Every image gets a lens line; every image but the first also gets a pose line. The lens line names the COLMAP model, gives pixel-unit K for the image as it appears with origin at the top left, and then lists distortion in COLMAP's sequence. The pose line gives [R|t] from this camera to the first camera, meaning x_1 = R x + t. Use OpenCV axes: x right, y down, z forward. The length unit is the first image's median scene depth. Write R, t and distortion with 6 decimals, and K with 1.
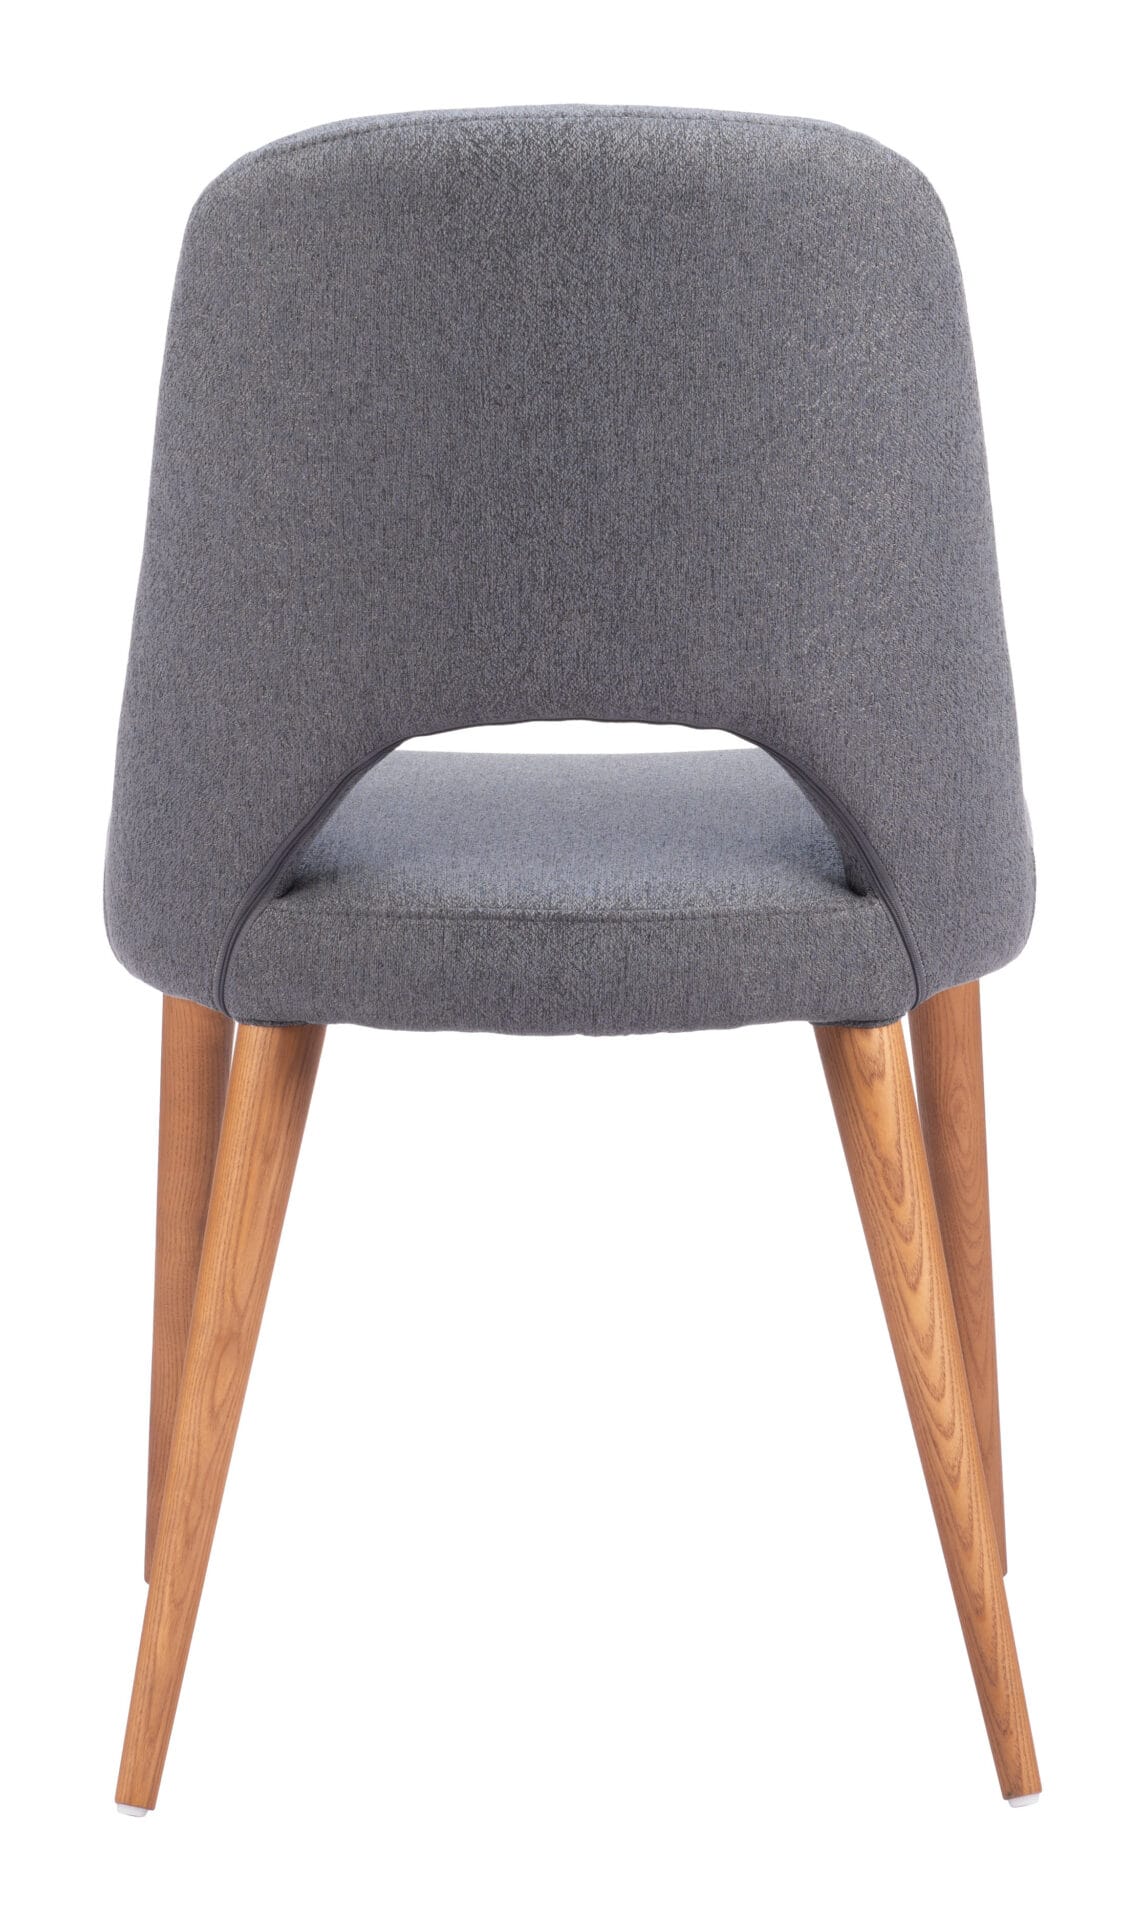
lens RADIAL K [[3982.6, 0, 571.8], [0, 3982.6, 964.3], [0, 0, 1]] dist [-0.054453, 0.000000]
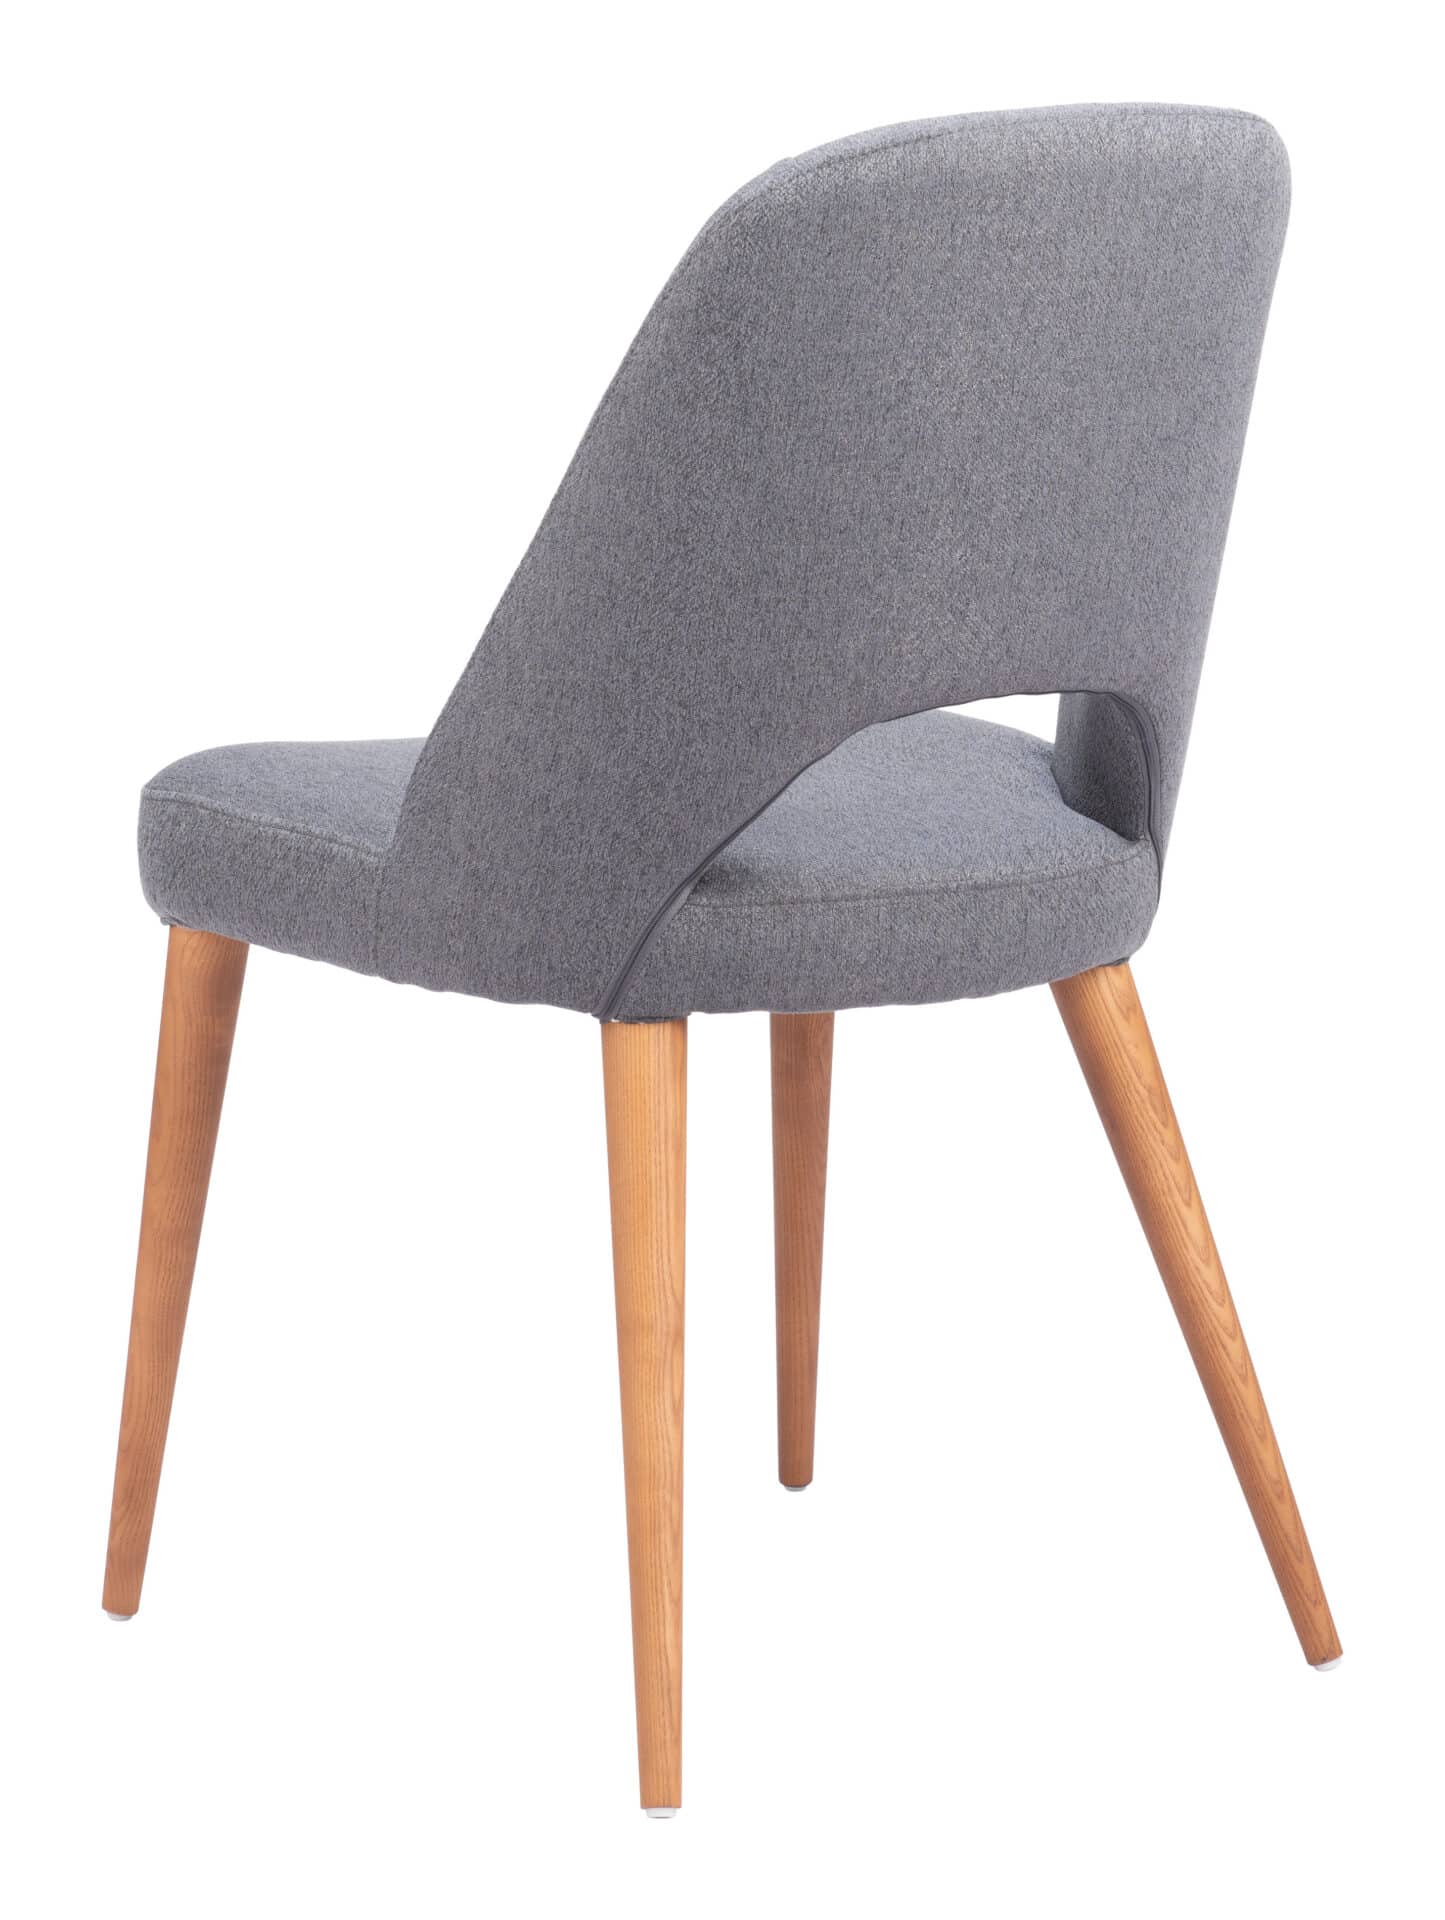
lens RADIAL K [[3913.3, 0, 722.3], [0, 3913.3, 955.7], [0, 0, 1]] dist [-0.054101, 0.000000]
pose [[0.935831, -0.100505, 0.337815, -0.440724], [0.094700, 0.994936, 0.033664, -0.036889], [-0.339488, 0.000487, 0.940610, 0.071114]]
